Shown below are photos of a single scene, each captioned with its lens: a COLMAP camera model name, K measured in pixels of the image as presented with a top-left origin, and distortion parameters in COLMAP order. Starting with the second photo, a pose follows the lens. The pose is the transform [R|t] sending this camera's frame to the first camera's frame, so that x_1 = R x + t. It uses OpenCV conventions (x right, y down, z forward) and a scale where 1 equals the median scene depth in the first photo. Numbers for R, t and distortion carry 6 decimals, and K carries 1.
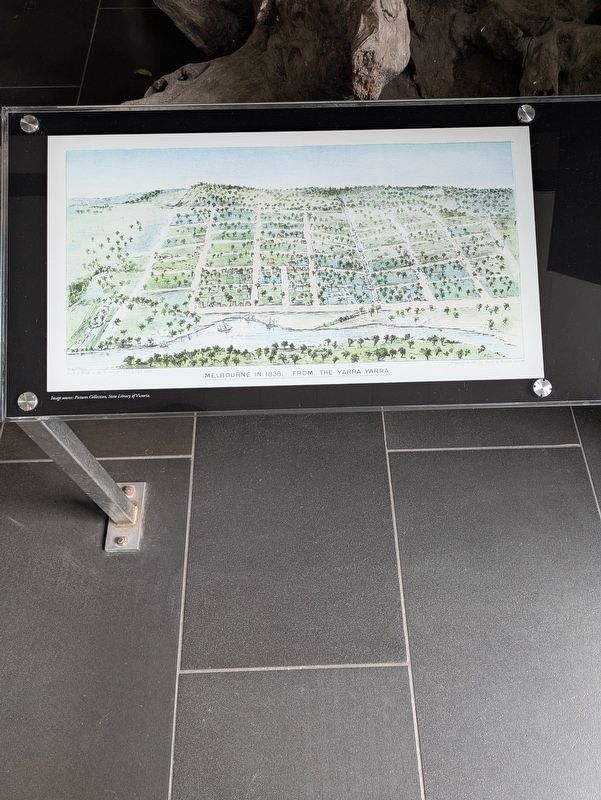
lens RADIAL K [[583.0, 0, 300.6], [0, 583.0, 397.9], [0, 0, 1]] dist [0.023488, -0.014903]
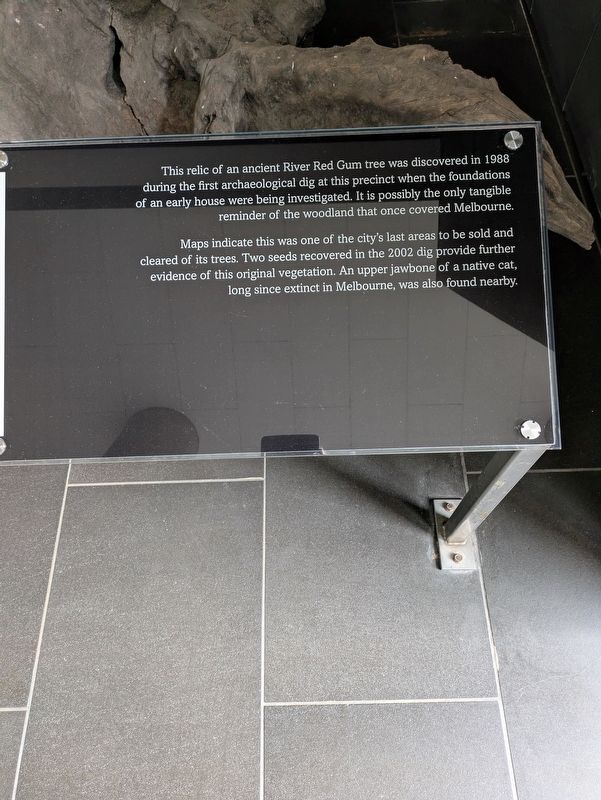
lens RADIAL K [[583.0, 0, 300.7], [0, 583.0, 400.9], [0, 0, 1]] dist [0.023488, -0.014903]
pose [[0.999620, -0.004075, -0.027252, 0.567812], [0.004429, 0.999907, 0.012931, -0.061802], [0.027196, -0.013047, 0.999545, 0.029859]]
